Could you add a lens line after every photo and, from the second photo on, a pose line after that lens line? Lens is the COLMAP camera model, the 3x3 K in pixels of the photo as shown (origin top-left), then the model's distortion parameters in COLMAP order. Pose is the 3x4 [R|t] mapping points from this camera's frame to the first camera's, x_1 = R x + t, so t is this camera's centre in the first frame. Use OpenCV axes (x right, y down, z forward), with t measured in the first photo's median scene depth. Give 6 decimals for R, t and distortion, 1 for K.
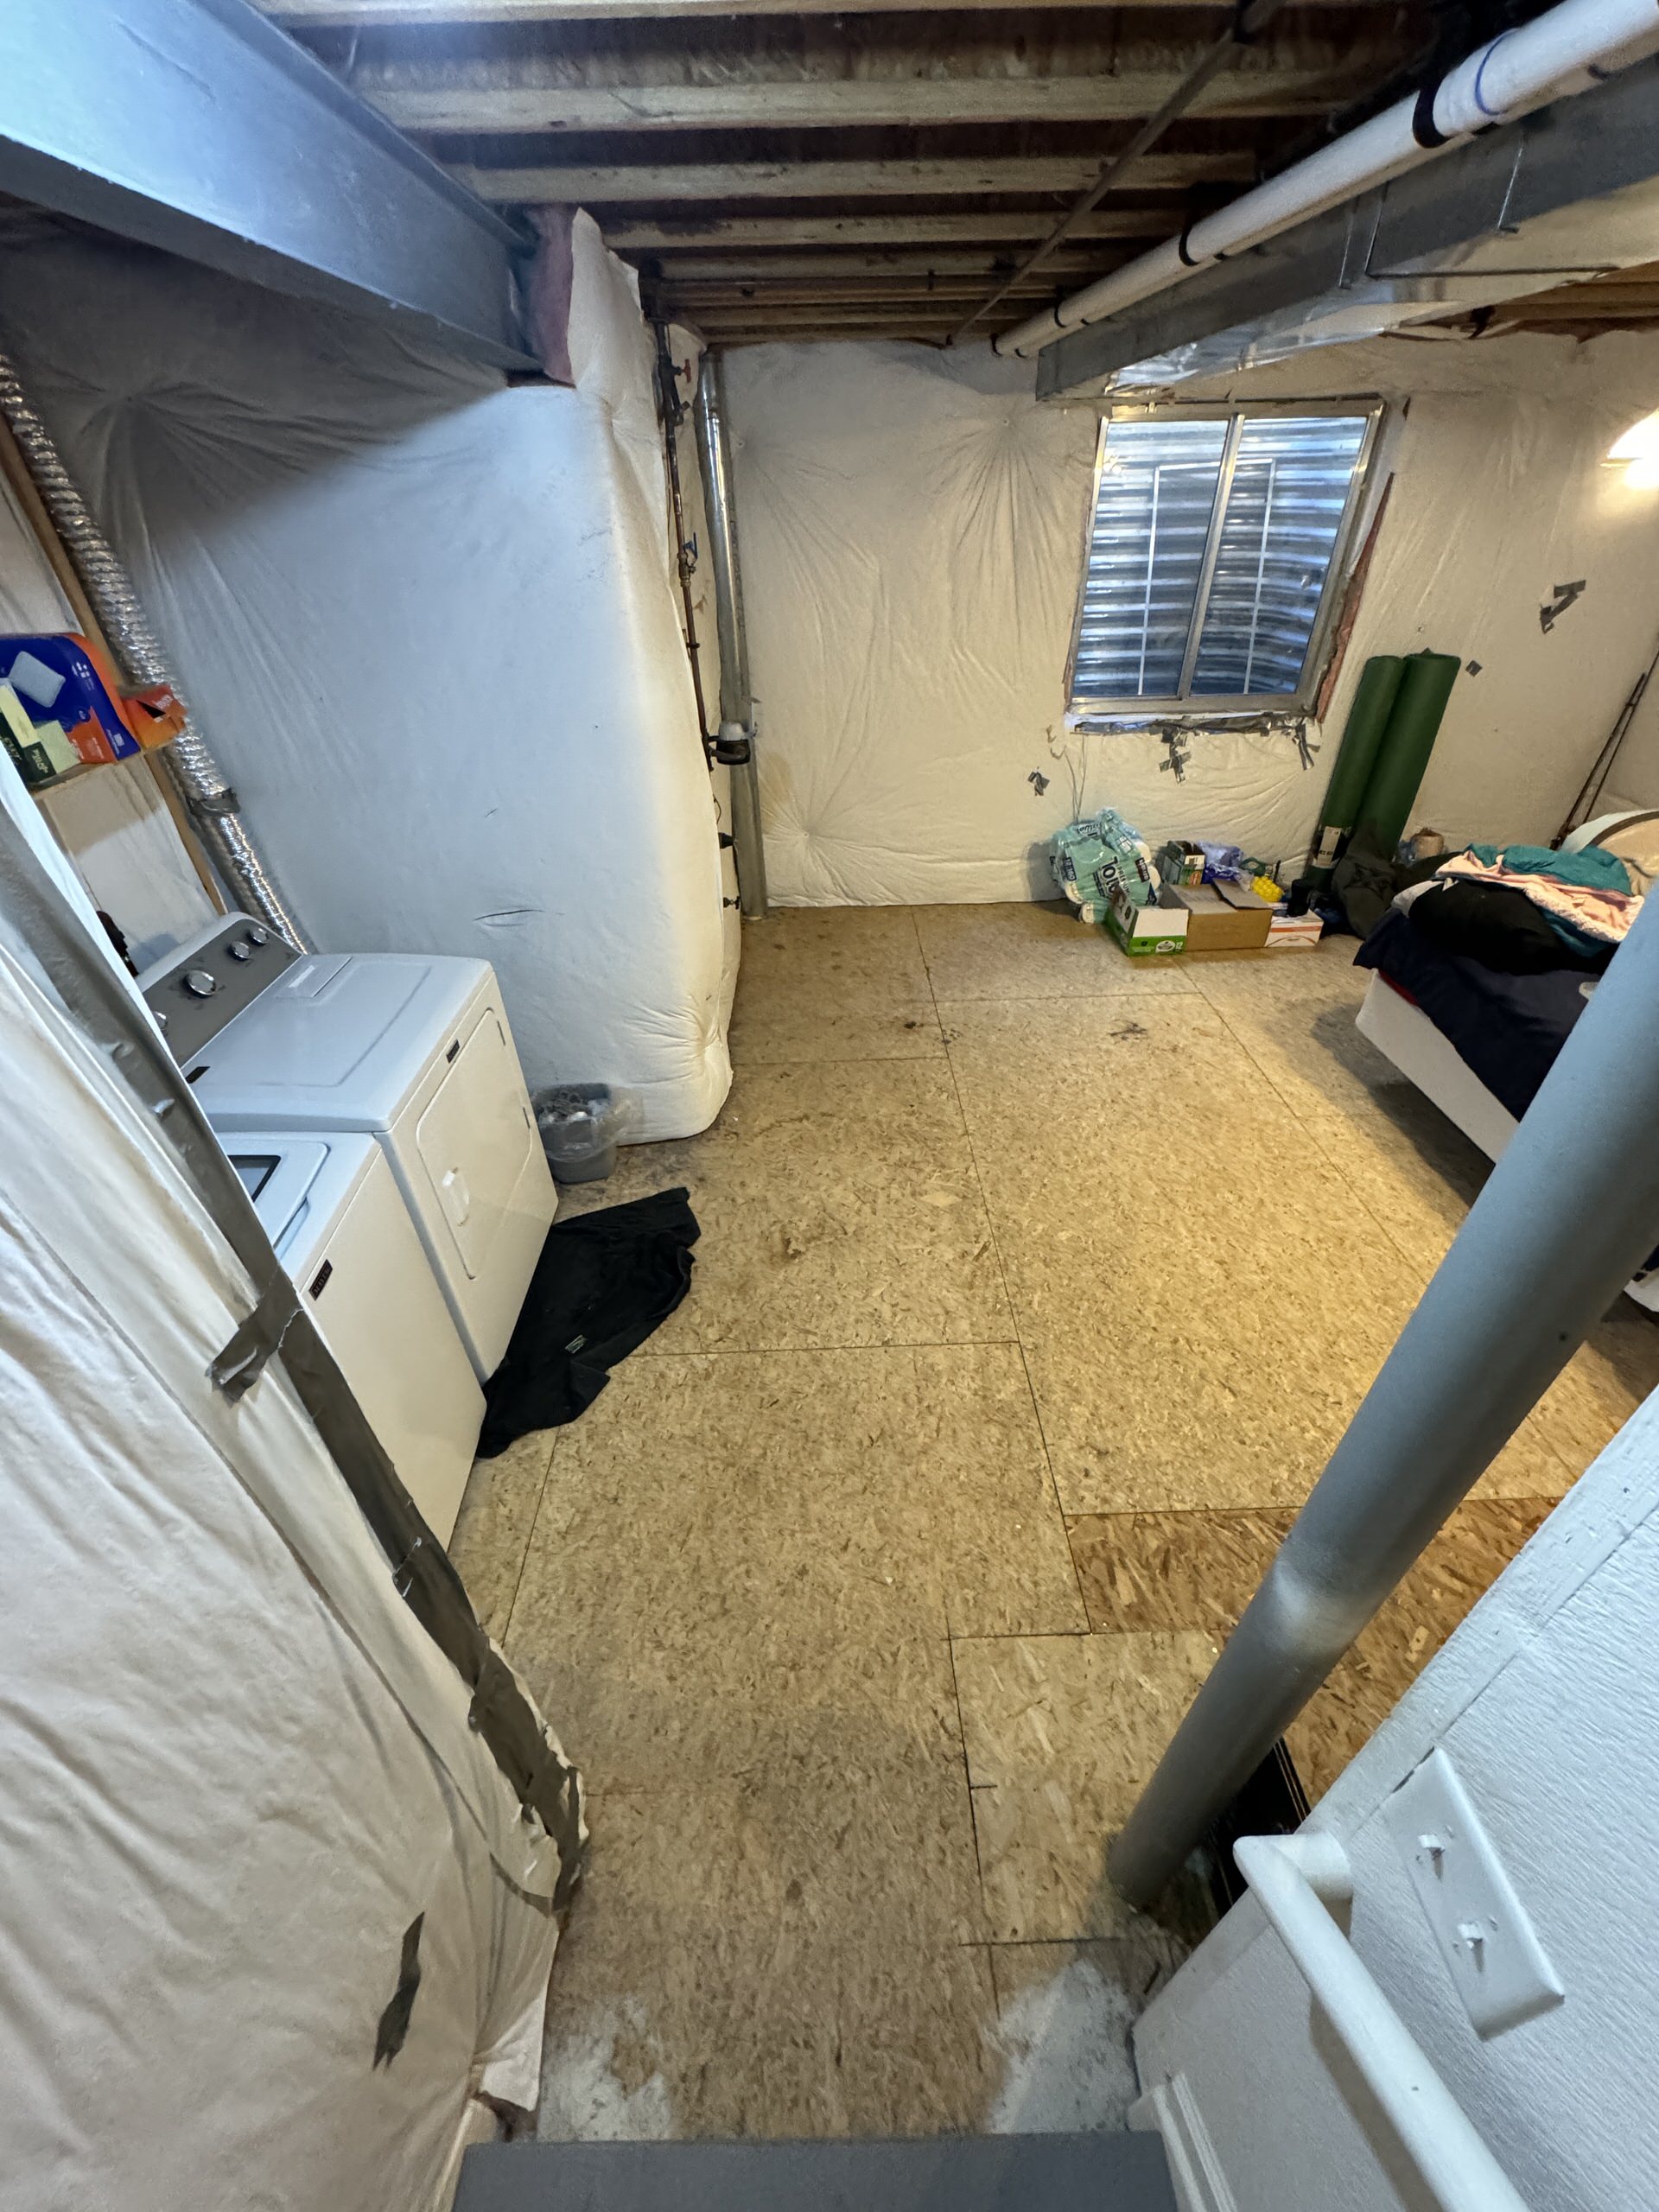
lens RADIAL K [[875.9, 0, 834.8], [0, 875.9, 1112.4], [0, 0, 1]] dist [-0.000058, 0.000597]
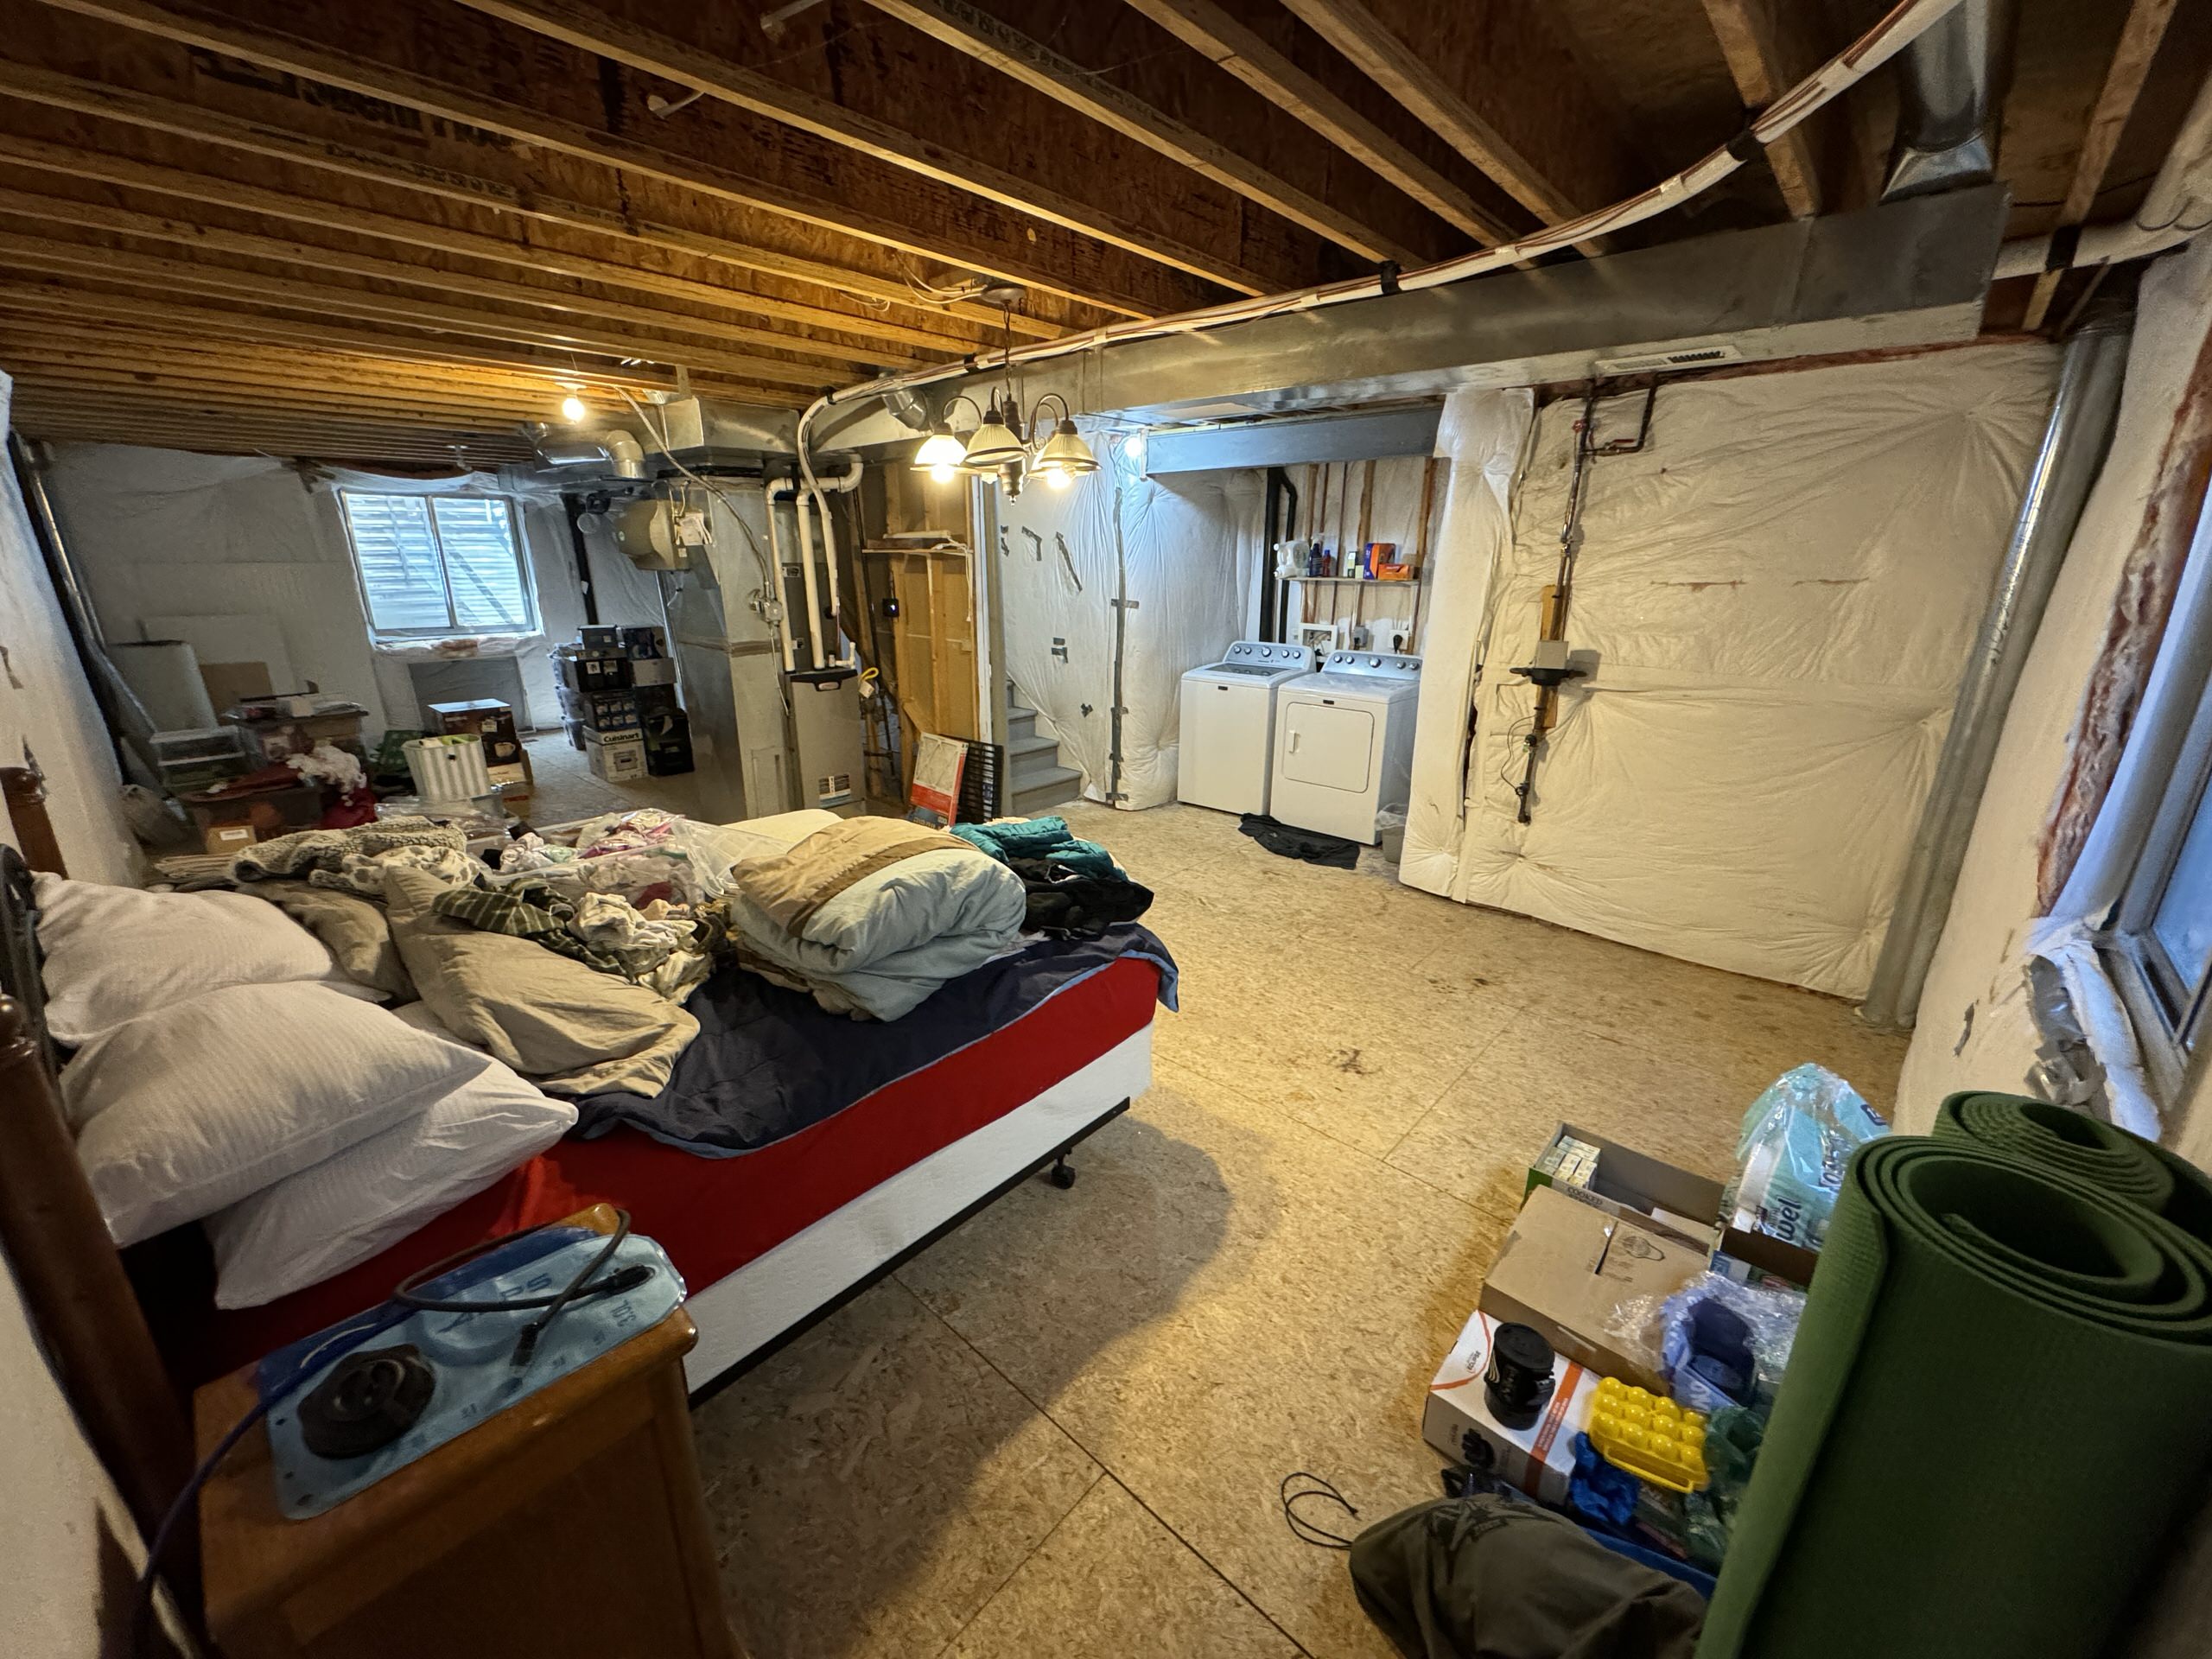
lens RADIAL K [[875.9, 0, 1106.0], [0, 875.9, 829.5], [0, 0, 1]] dist [-0.000058, 0.000597]
pose [[-0.694178, 0.237431, -0.679517, 0.888510], [-0.414190, 0.640325, 0.646862, -0.592167], [0.588697, 0.730486, -0.346158, 0.874132]]
